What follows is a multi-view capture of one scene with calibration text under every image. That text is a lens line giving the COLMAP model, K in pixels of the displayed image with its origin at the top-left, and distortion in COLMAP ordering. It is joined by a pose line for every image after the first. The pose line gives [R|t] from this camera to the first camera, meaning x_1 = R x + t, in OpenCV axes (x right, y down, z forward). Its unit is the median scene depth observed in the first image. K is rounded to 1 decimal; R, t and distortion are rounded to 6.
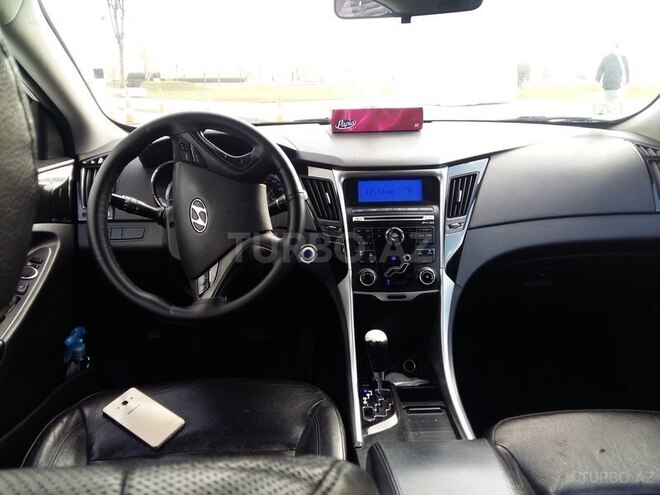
lens RADIAL K [[524.2, 0, 330.0], [0, 524.2, 247.5], [0, 0, 1]] dist [0.068160, -0.150714]
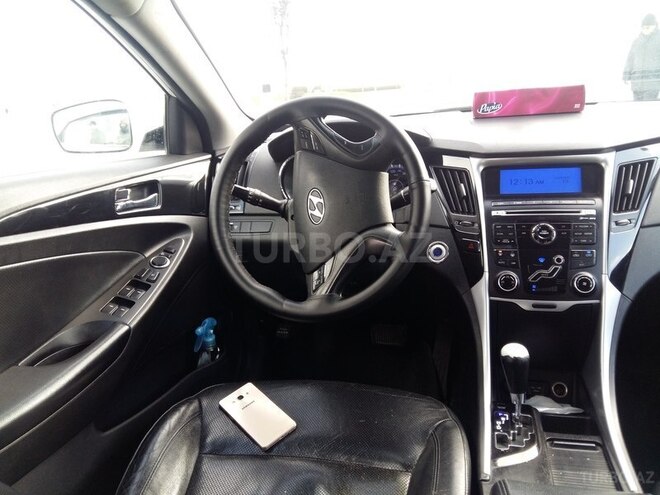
lens RADIAL K [[524.2, 0, 330.0], [0, 524.2, 247.5], [0, 0, 1]] dist [0.068160, -0.150714]
pose [[0.958173, 0.024256, -0.285160, 0.040047], [-0.027803, 0.999578, -0.008394, 0.018180], [0.284837, 0.015972, 0.958443, 0.097370]]
